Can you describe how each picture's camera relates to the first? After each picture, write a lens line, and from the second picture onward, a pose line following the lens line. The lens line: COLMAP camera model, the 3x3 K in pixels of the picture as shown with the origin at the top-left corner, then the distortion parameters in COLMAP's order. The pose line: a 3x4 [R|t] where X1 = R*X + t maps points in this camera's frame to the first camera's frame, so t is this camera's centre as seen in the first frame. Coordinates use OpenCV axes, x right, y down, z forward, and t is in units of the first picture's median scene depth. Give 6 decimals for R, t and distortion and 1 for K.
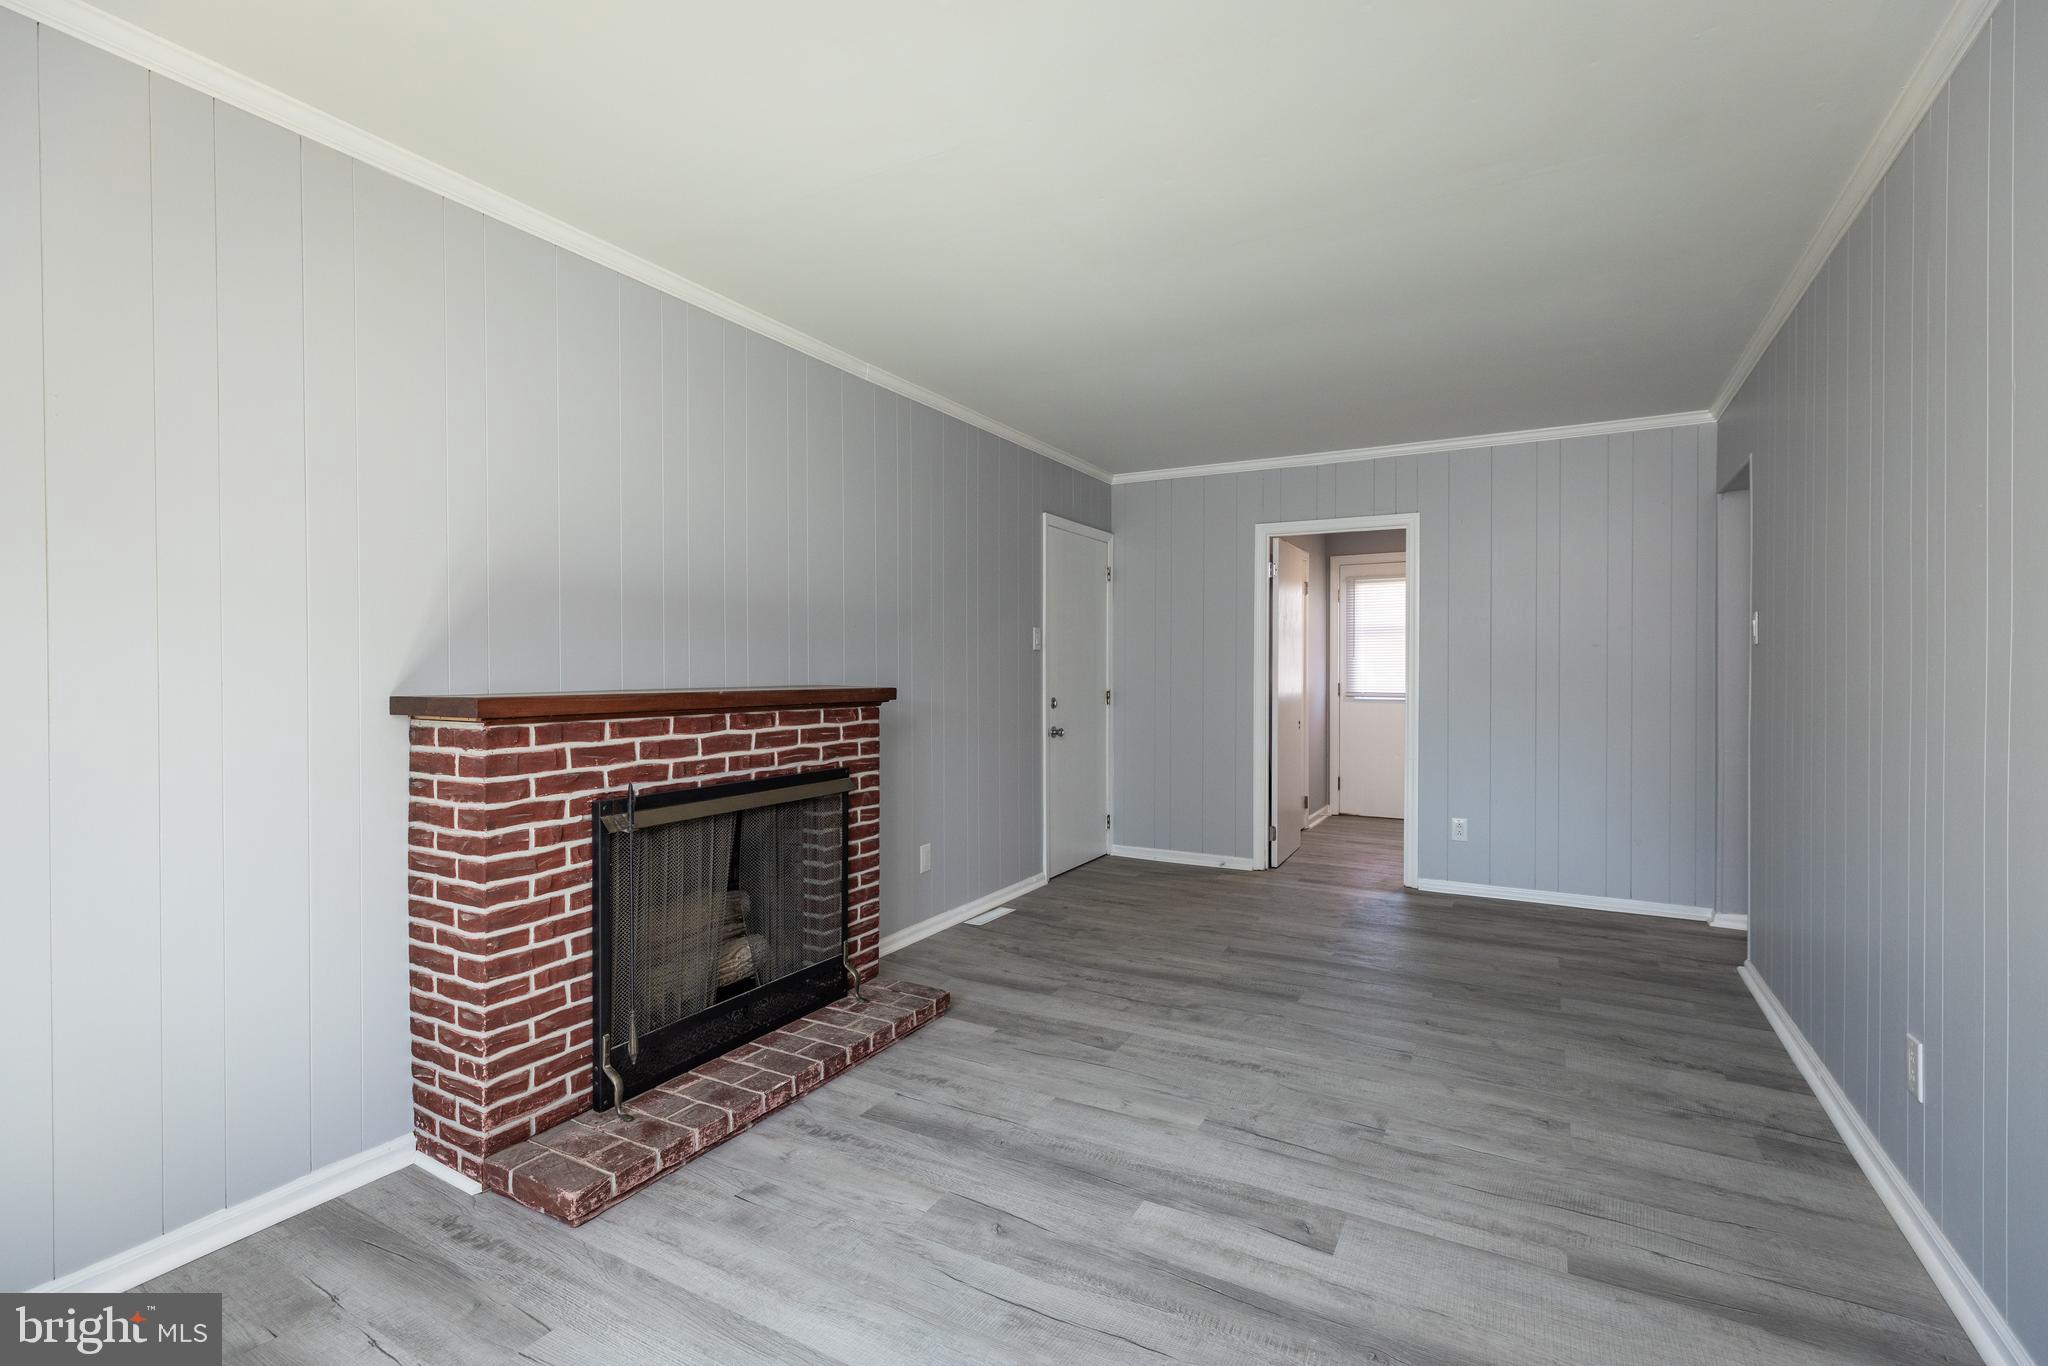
lens RADIAL K [[935.7, 0, 1003.0], [0, 935.7, 671.6], [0, 0, 1]] dist [0.005705, 0.000078]
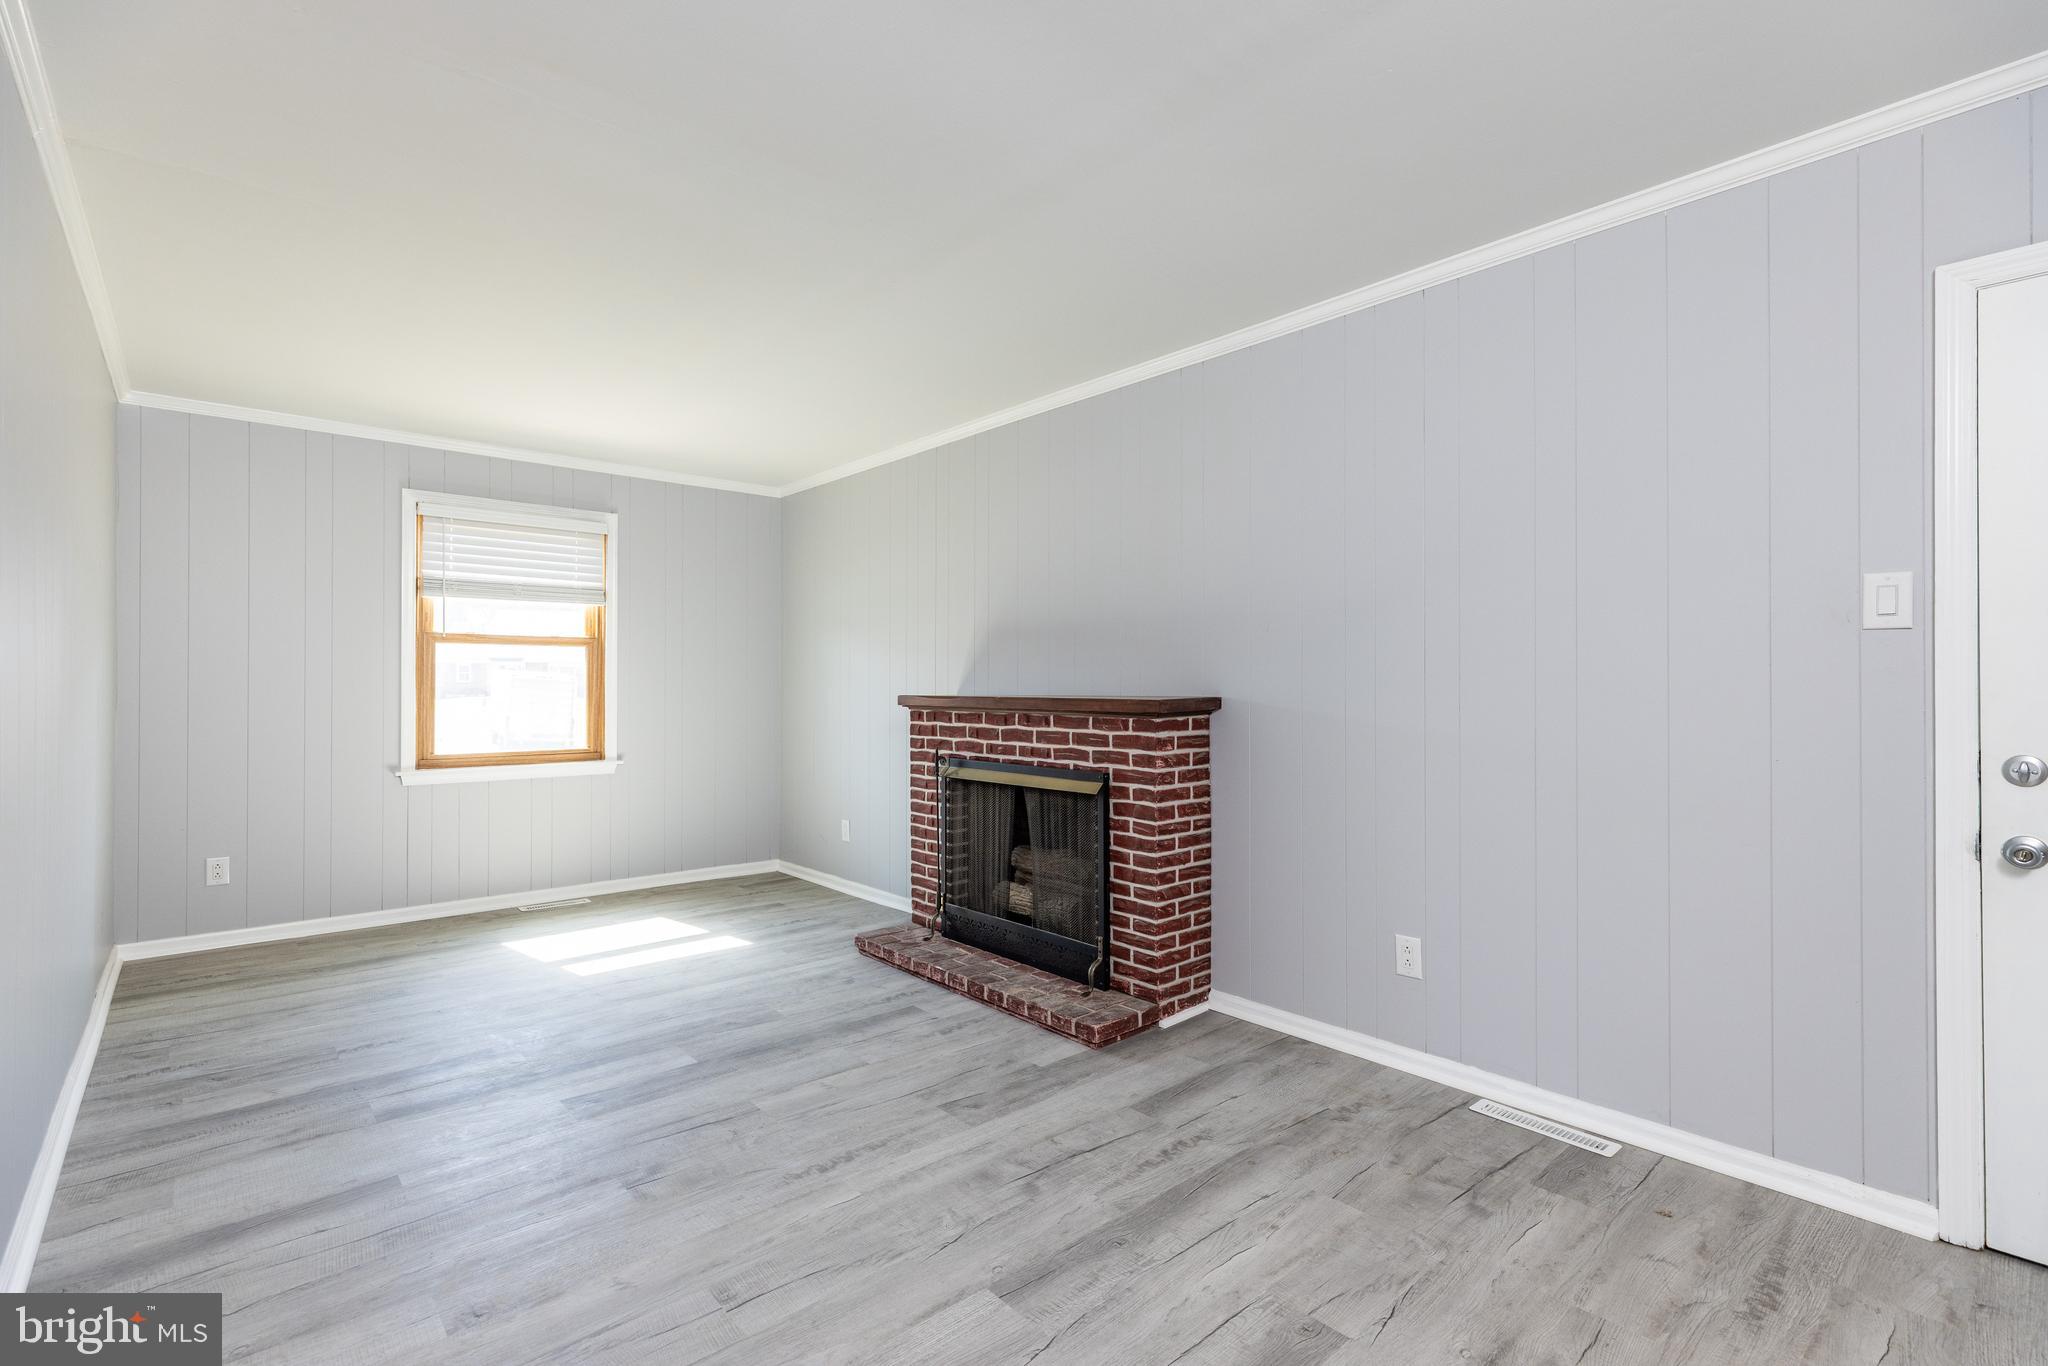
lens RADIAL K [[935.7, 0, 1001.8], [0, 935.7, 688.1], [0, 0, 1]] dist [0.005705, 0.000078]
pose [[-0.337015, 0.004322, -0.941489, 0.954475], [0.000571, 0.999990, 0.004386, 0.002006], [0.941499, 0.000940, -0.337014, 1.382912]]
